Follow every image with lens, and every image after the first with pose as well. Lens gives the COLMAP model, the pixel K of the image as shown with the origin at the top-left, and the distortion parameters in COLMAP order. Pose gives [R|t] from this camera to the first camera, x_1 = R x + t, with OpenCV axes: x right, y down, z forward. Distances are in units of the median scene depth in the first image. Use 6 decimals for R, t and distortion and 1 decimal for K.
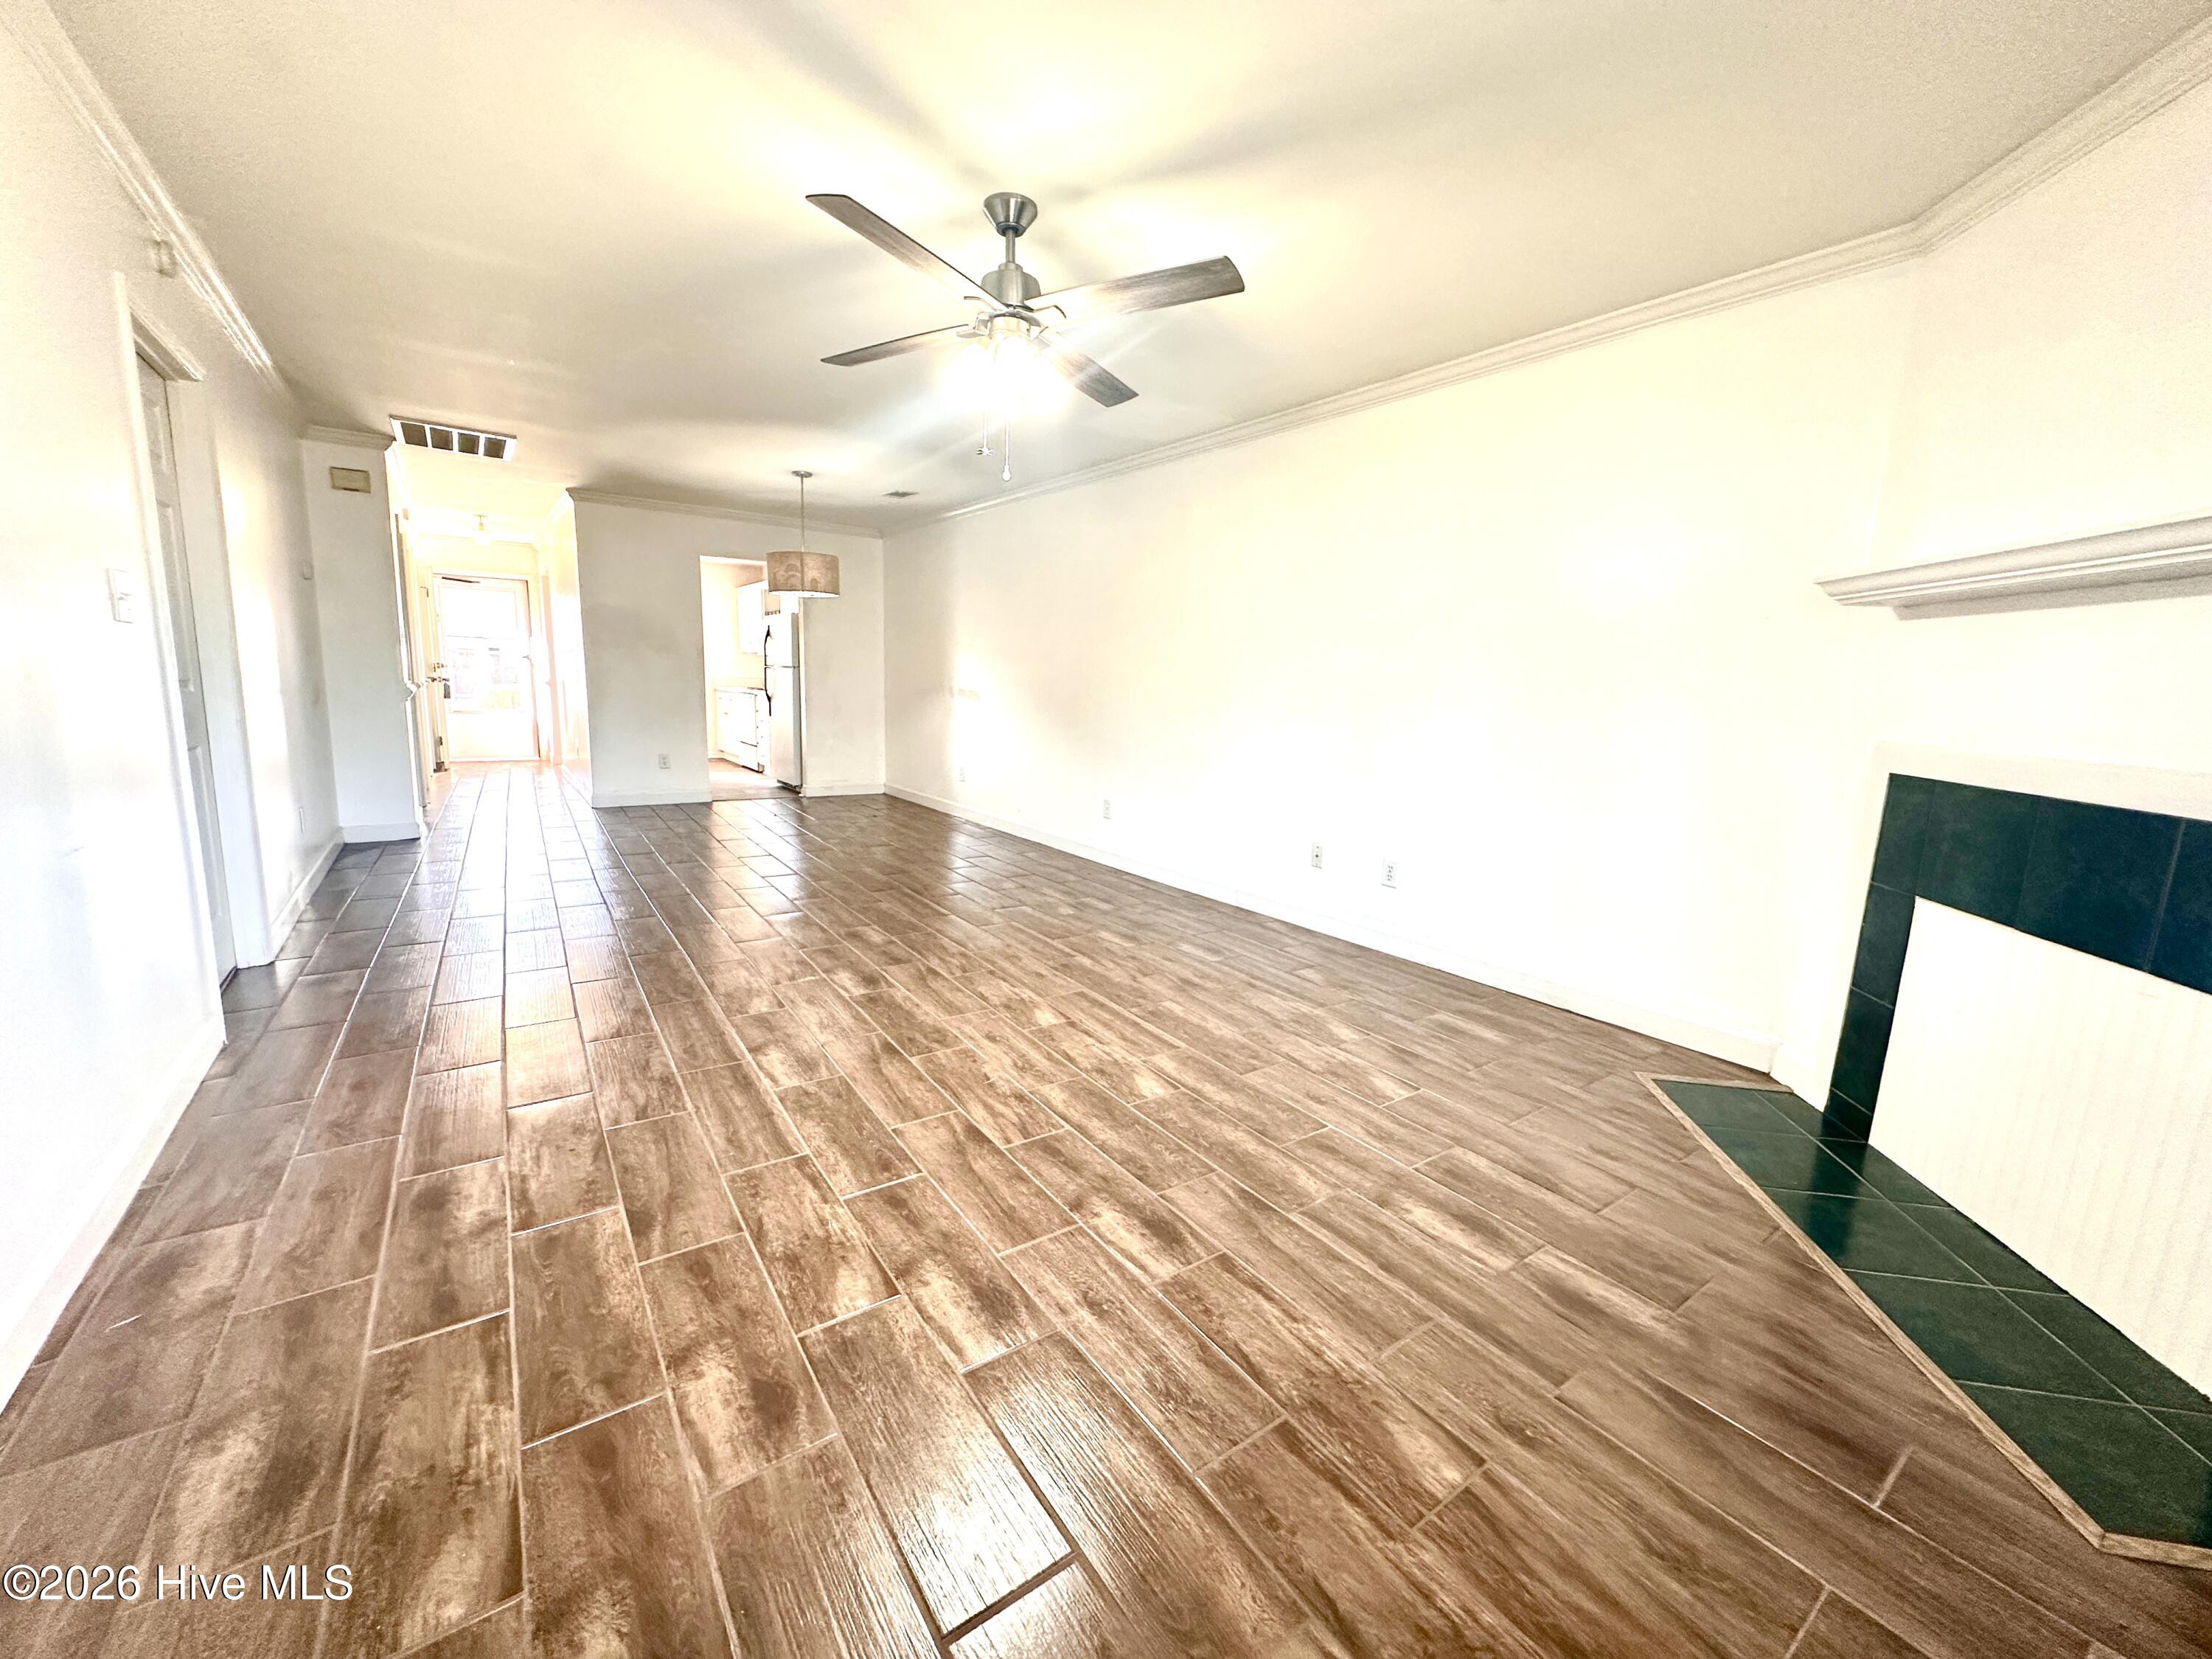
lens RADIAL K [[882.2, 0, 1109.0], [0, 882.2, 827.8], [0, 0, 1]] dist [-0.002994, 0.000644]
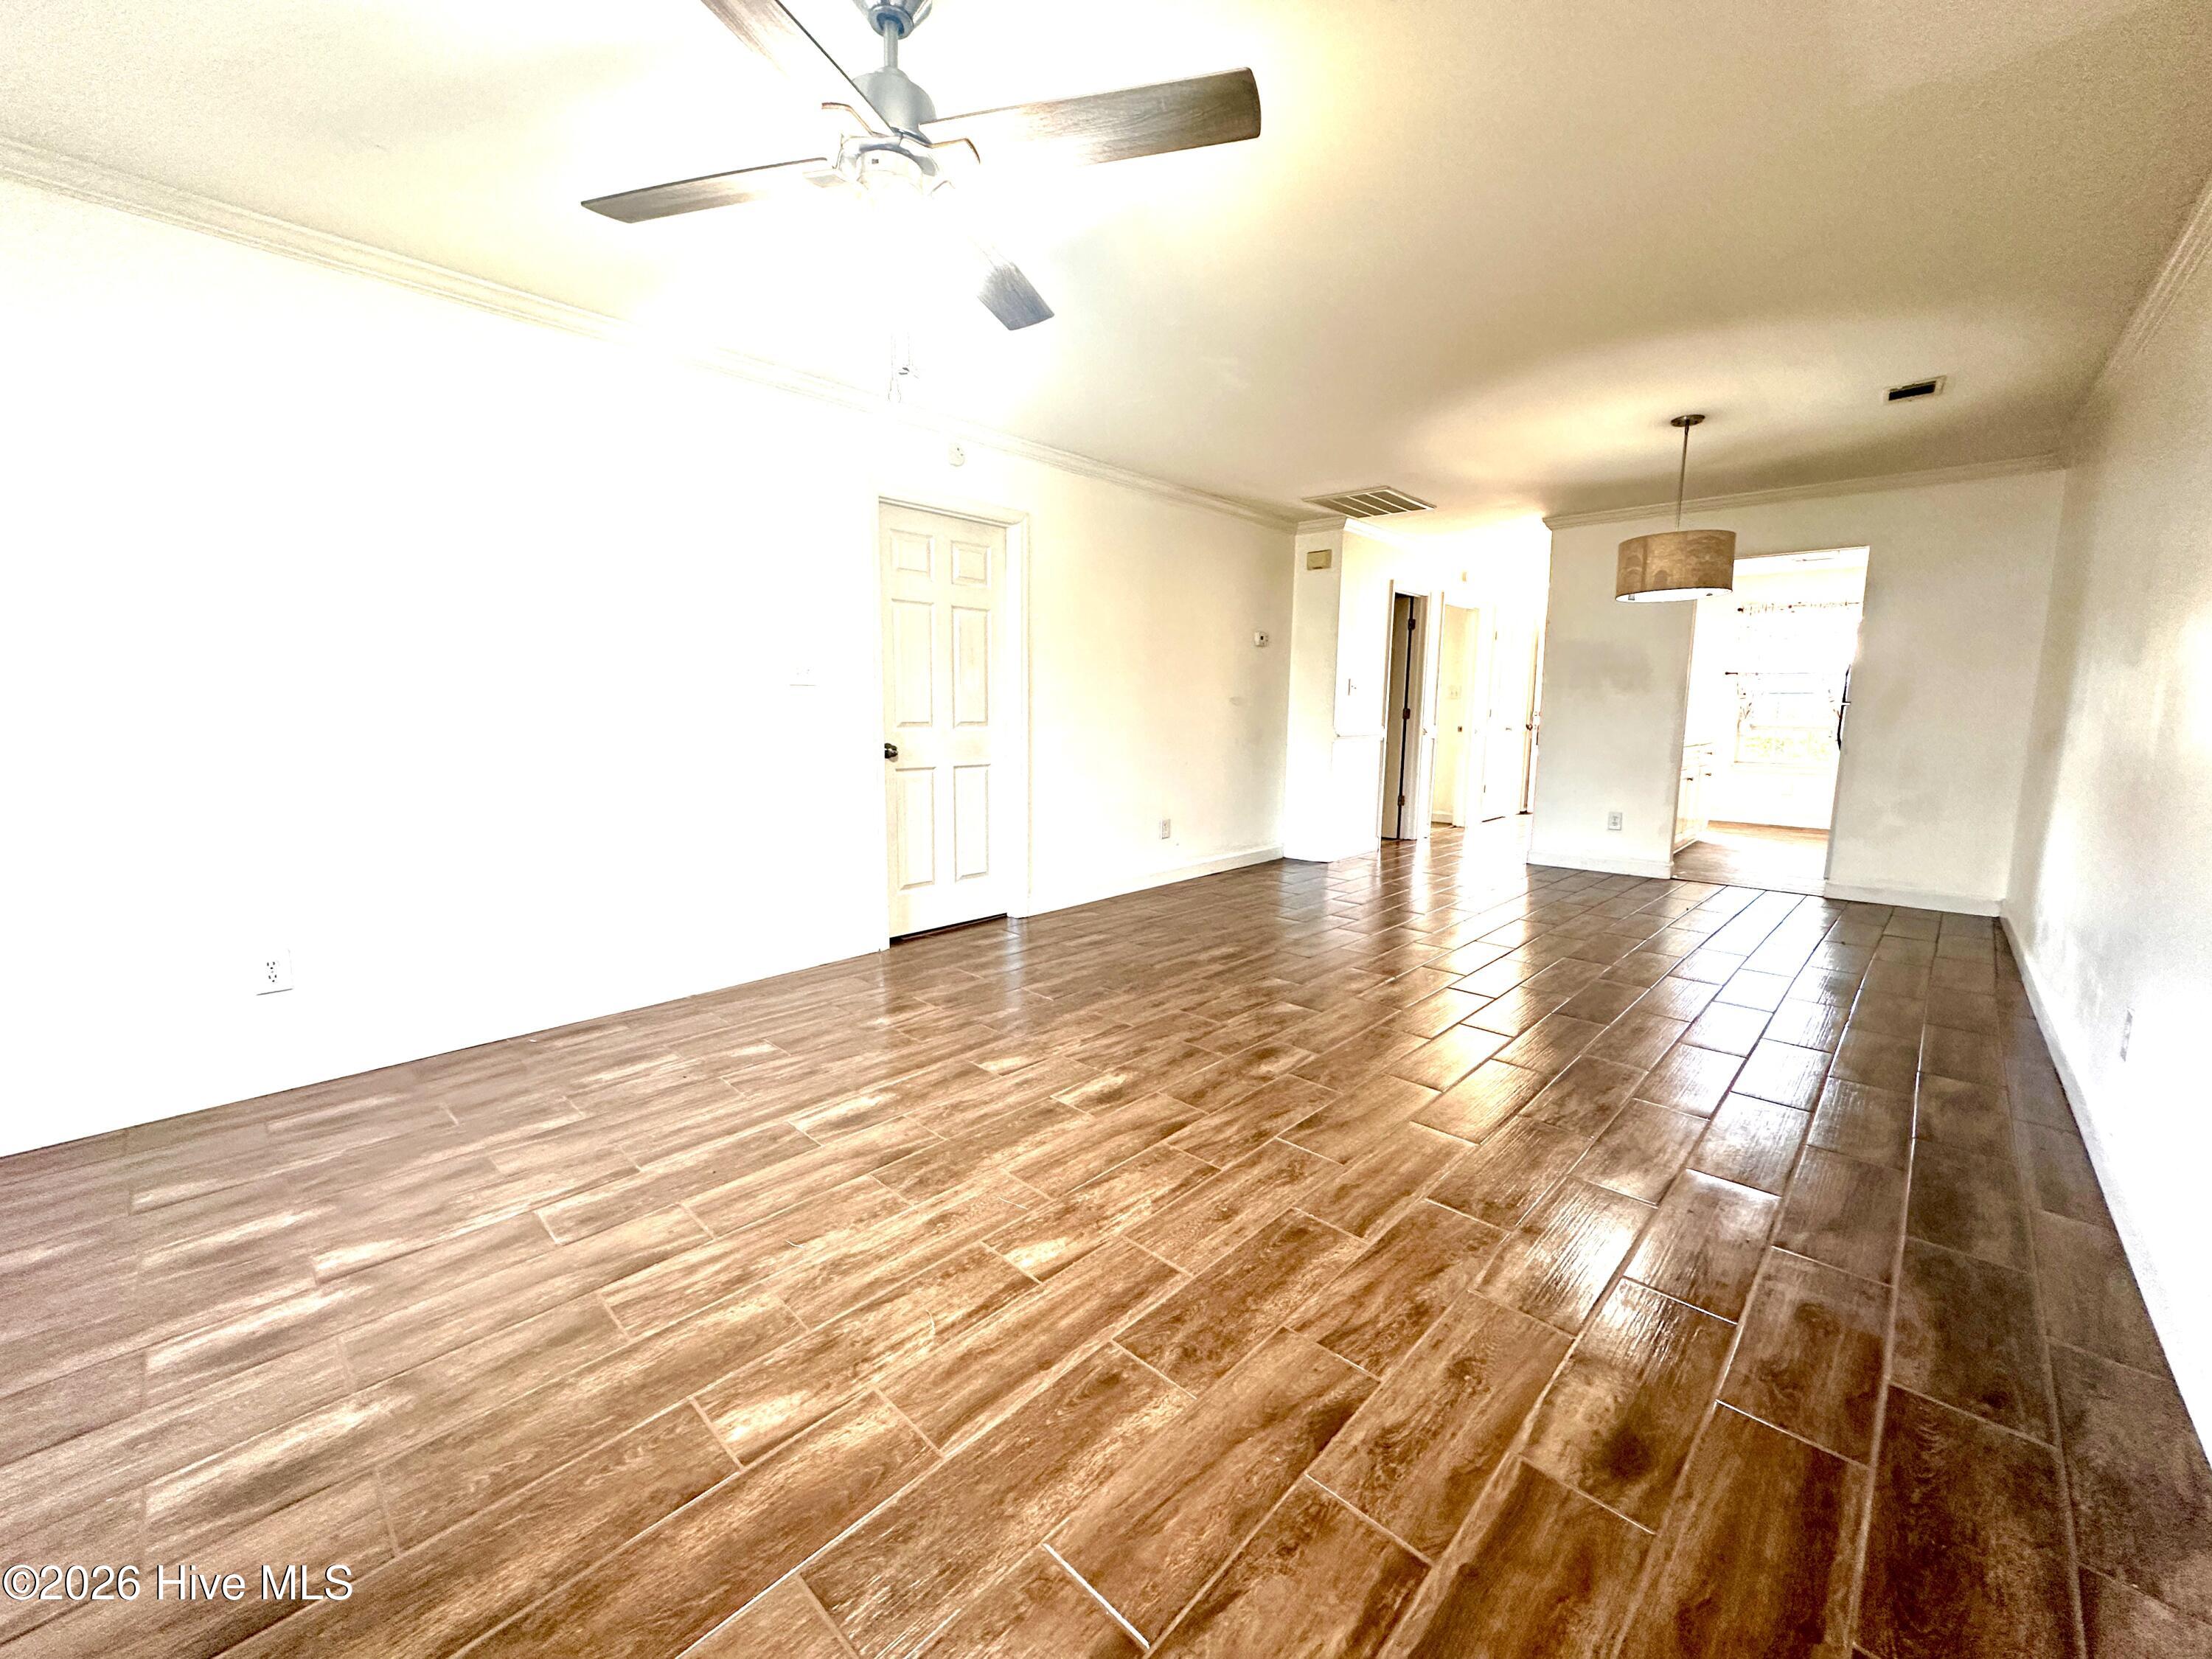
lens RADIAL K [[882.2, 0, 1104.8], [0, 882.2, 827.0], [0, 0, 1]] dist [-0.002994, 0.000644]
pose [[0.196355, 0.098424, -0.975581, 0.536594], [-0.160424, 0.984767, 0.067062, -0.129607], [0.967320, 0.143339, 0.209154, 0.947546]]
